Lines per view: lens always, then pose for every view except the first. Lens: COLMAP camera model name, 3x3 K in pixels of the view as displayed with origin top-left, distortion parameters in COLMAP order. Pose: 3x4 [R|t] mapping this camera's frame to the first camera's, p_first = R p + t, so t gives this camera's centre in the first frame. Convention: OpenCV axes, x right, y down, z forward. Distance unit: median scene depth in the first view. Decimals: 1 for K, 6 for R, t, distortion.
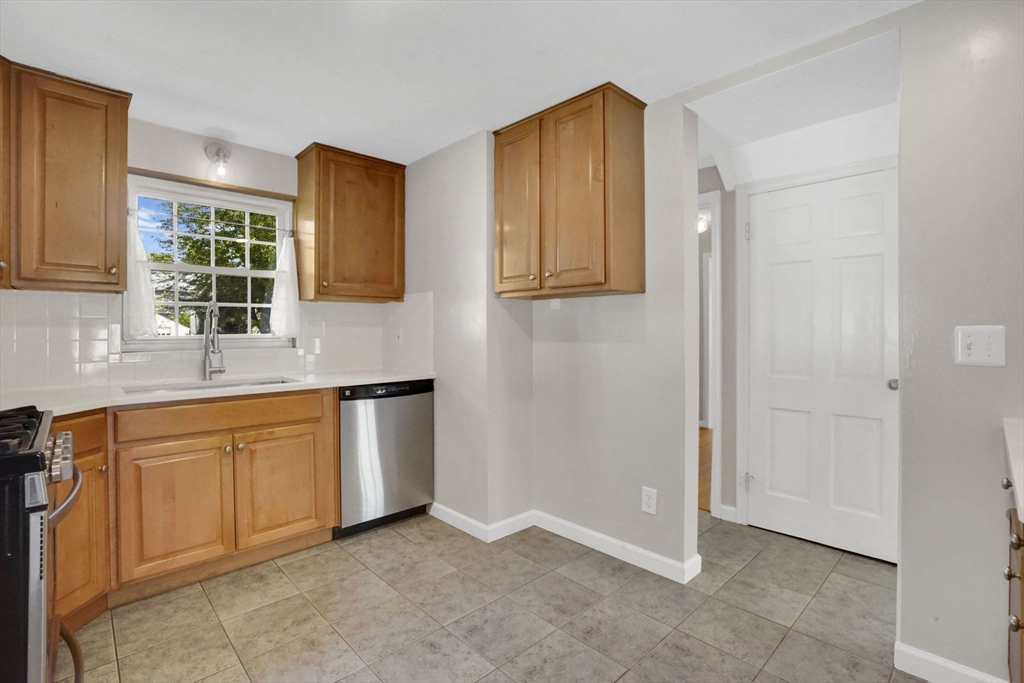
lens RADIAL K [[469.5, 0, 515.7], [0, 469.5, 351.9], [0, 0, 1]] dist [-0.059674, 0.022729]
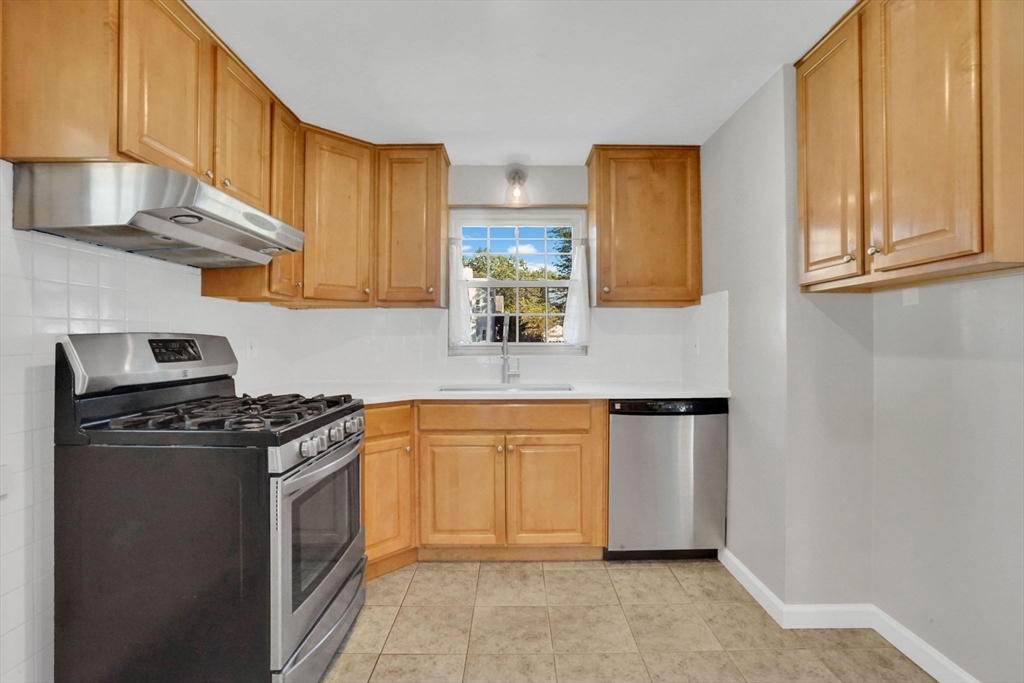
lens RADIAL K [[469.5, 0, 515.7], [0, 469.5, 351.9], [0, 0, 1]] dist [-0.059674, 0.022729]
pose [[0.723672, 0.019203, -0.689877, 0.134300], [-0.031382, 0.999494, -0.005098, -0.008303], [0.689431, 0.025339, 0.723908, 0.198935]]
